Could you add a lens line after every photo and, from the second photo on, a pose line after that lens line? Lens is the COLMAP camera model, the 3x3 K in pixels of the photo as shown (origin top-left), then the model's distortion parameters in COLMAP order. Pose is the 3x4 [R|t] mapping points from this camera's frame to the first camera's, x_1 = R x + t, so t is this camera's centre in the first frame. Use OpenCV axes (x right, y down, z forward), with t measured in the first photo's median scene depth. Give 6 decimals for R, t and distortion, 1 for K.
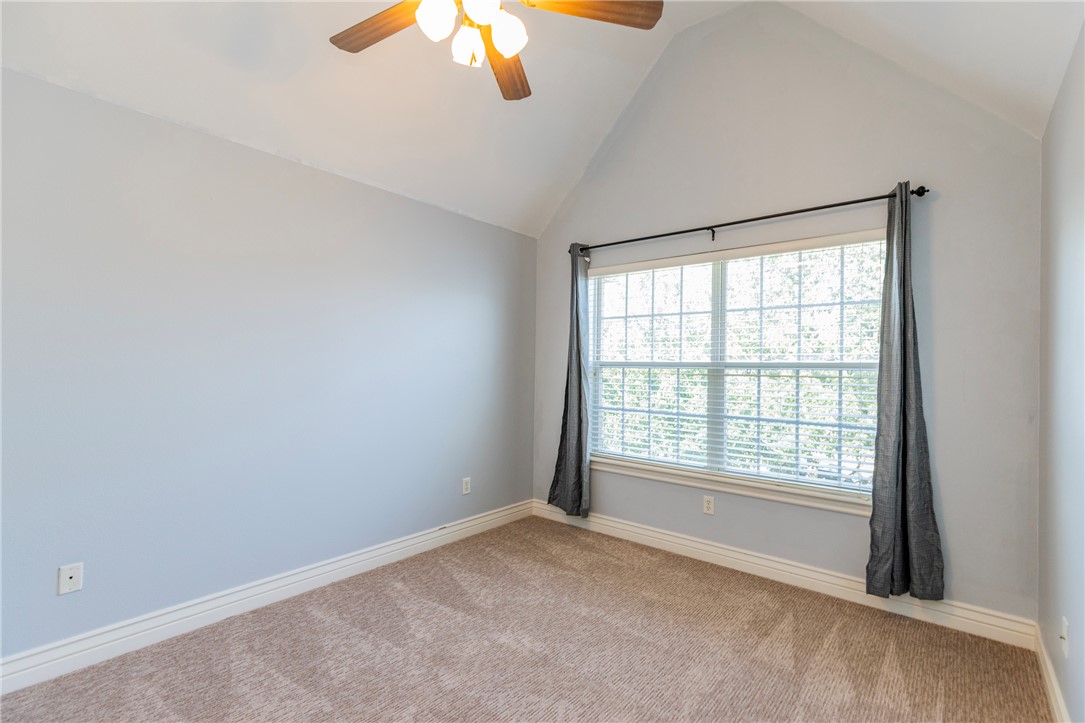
lens RADIAL K [[495.3, 0, 541.8], [0, 495.3, 363.2], [0, 0, 1]] dist [0.000867, 0.000465]
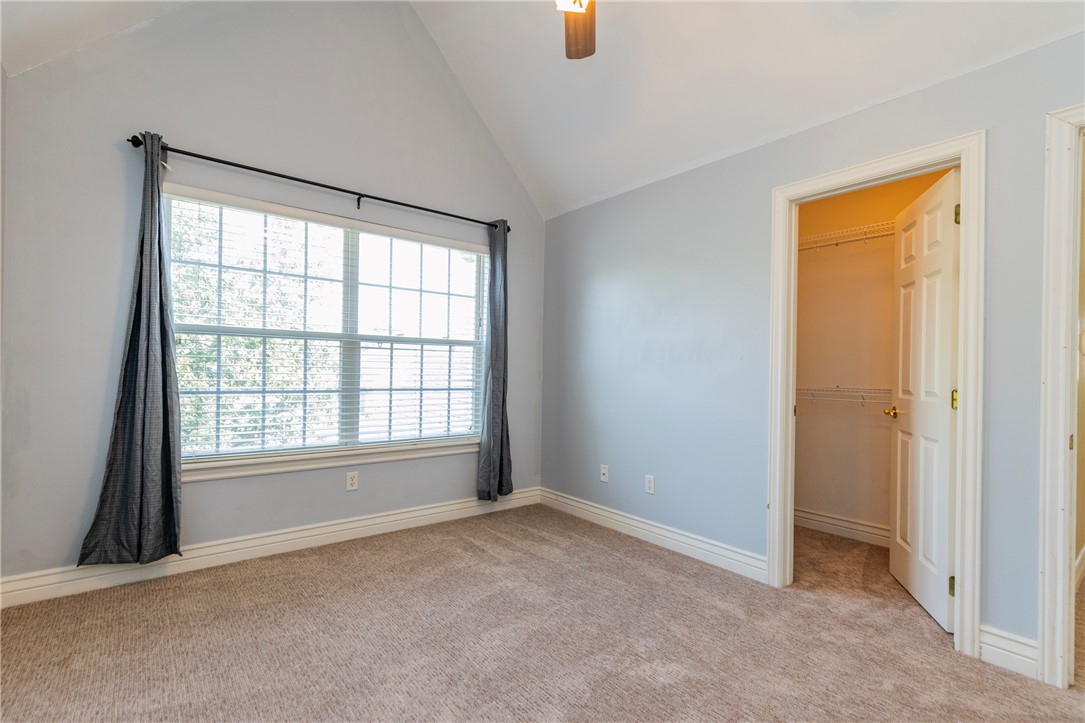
lens RADIAL K [[495.3, 0, 569.6], [0, 495.3, 371.9], [0, 0, 1]] dist [0.000867, 0.000465]
pose [[0.170234, -0.012987, 0.985318, -0.543444], [-0.018710, 0.999690, 0.016408, 0.049127], [-0.985226, -0.021228, 0.169938, 0.420973]]
